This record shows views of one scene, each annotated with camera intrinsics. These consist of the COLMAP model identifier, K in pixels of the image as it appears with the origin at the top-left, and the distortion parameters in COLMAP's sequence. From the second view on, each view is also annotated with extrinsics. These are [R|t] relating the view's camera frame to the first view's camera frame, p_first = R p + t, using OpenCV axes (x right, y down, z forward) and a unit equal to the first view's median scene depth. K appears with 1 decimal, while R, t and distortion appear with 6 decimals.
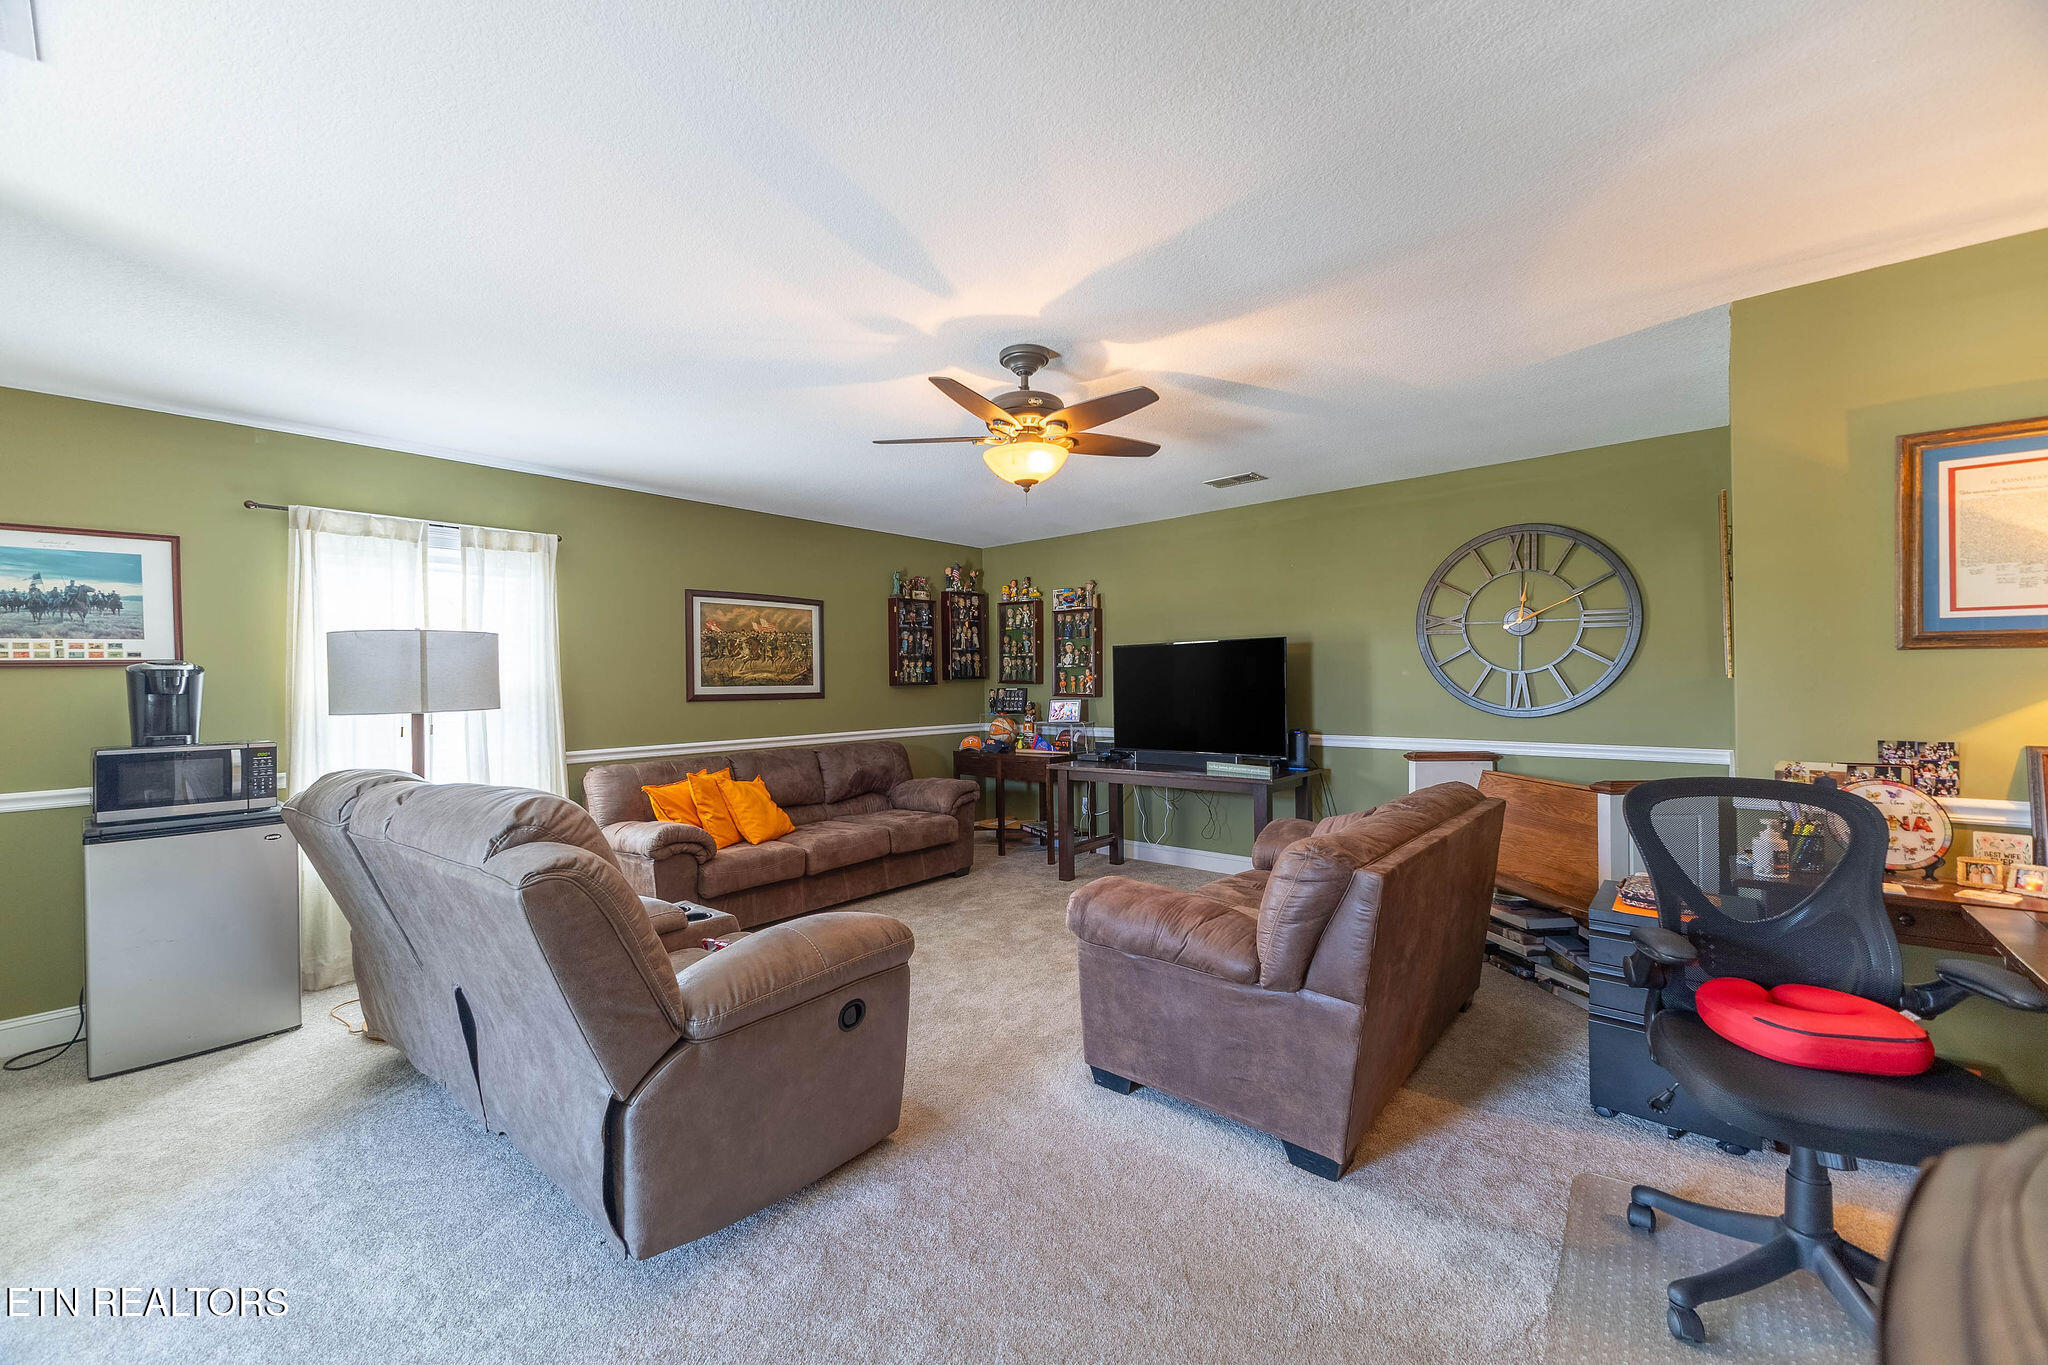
lens RADIAL K [[807.6, 0, 1021.5], [0, 807.6, 682.4], [0, 0, 1]] dist [0.006465, -0.000086]
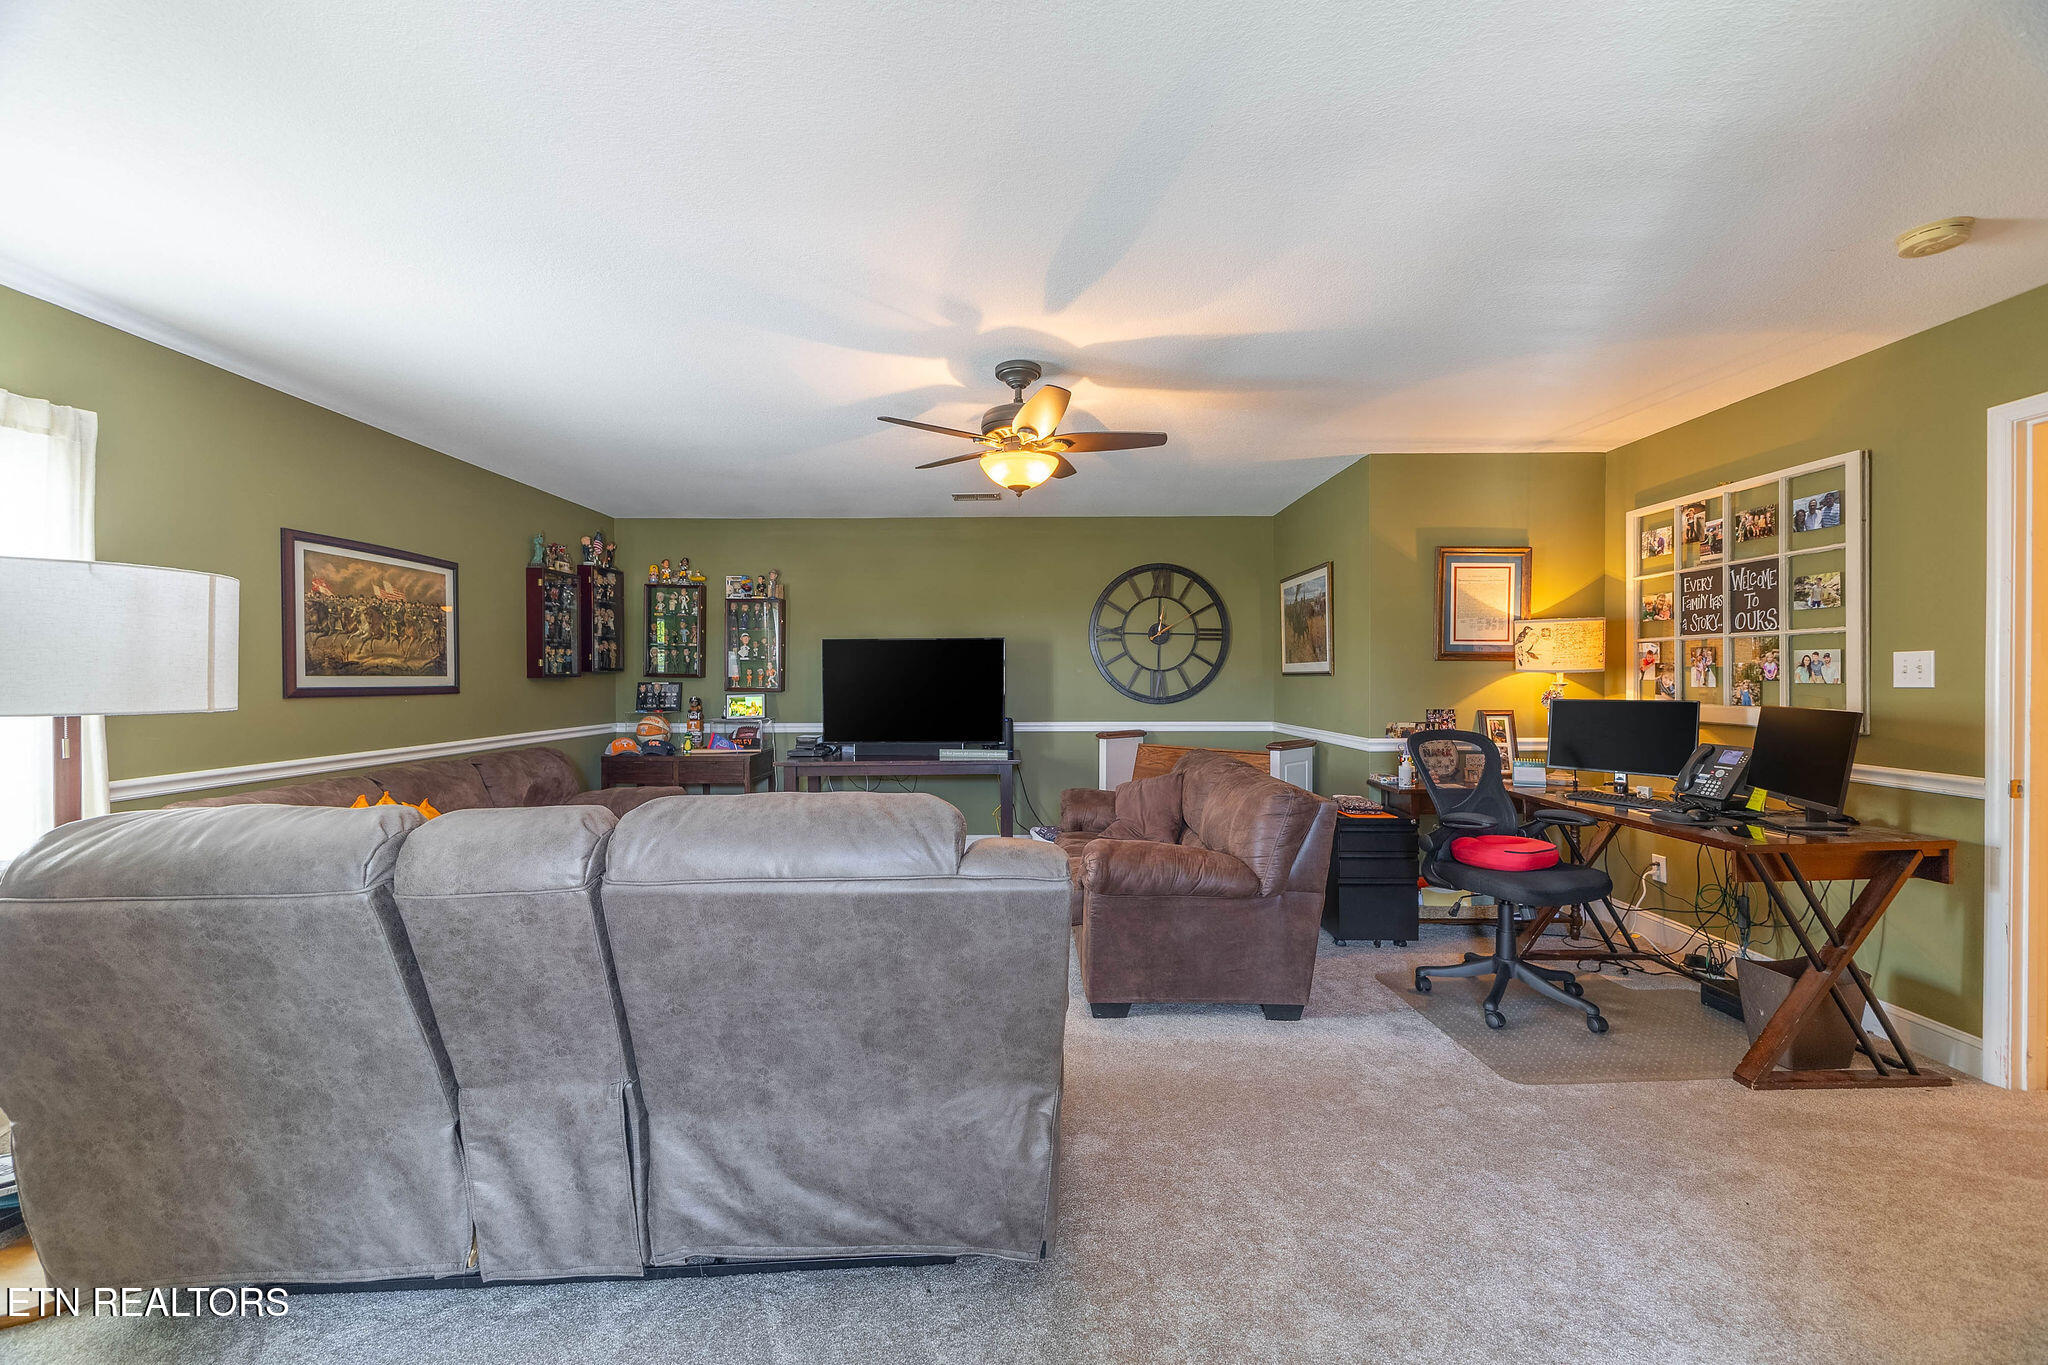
lens RADIAL K [[807.6, 0, 1028.0], [0, 807.6, 685.4], [0, 0, 1]] dist [0.006465, -0.000086]
pose [[0.754200, 0.002573, 0.656640, -0.358362], [-0.005784, 0.999980, 0.002726, 0.007336], [-0.656619, -0.005854, 0.754200, 0.090480]]
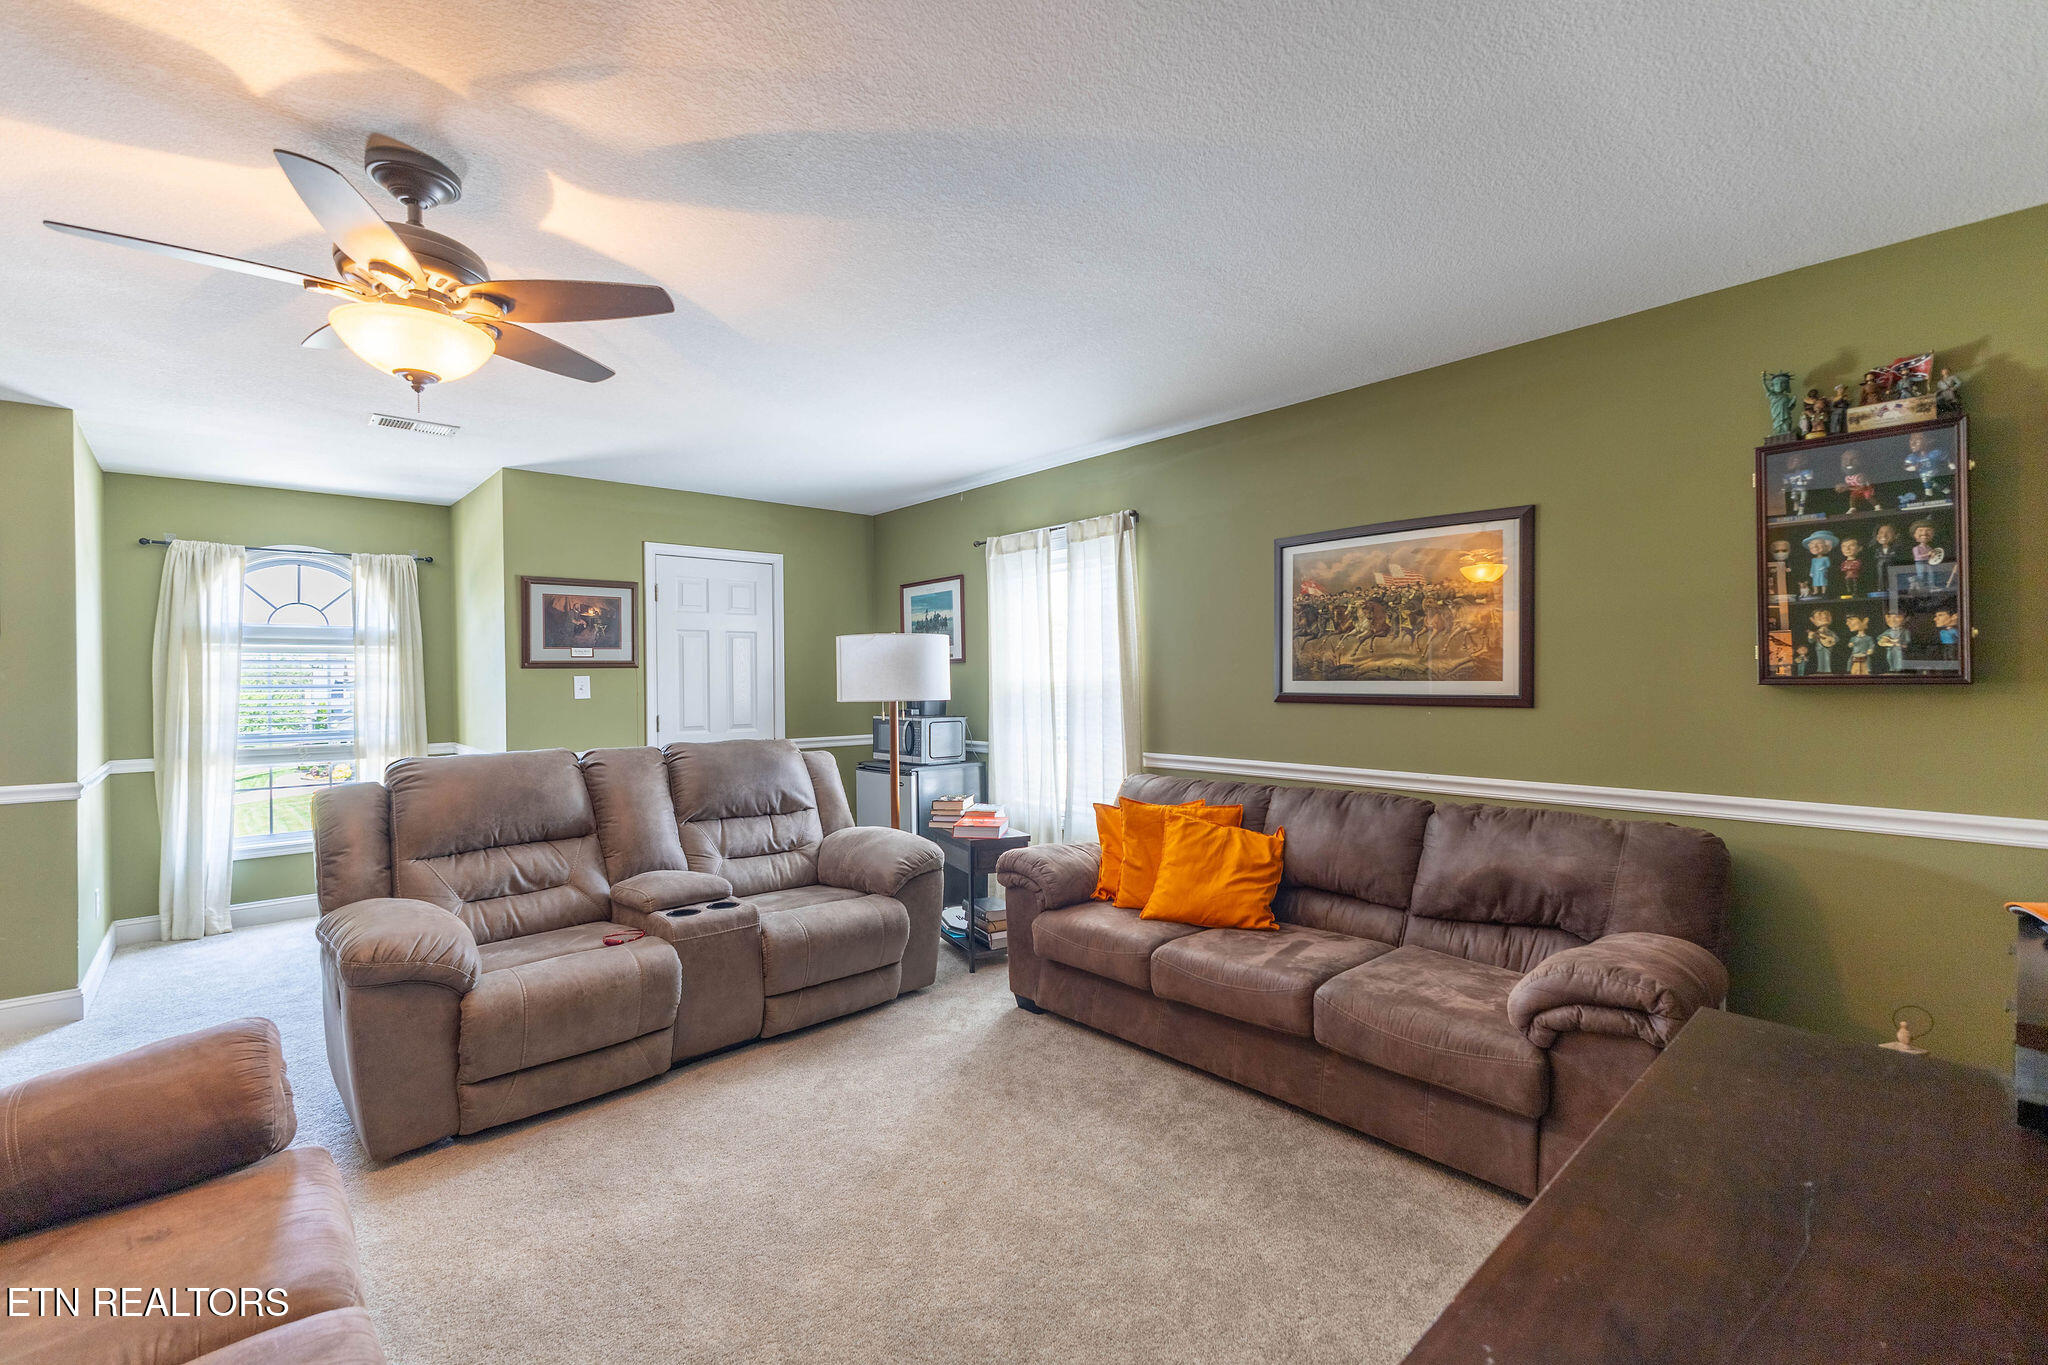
lens RADIAL K [[881.3, 0, 1028.8], [0, 881.3, 677.9], [0, 0, 1]] dist [0.015069, -0.000741]
pose [[-0.119679, 0.015325, -0.992694, 0.332450], [0.008321, 0.999861, 0.014433, -0.008862], [0.992778, -0.006532, -0.119790, 0.806804]]
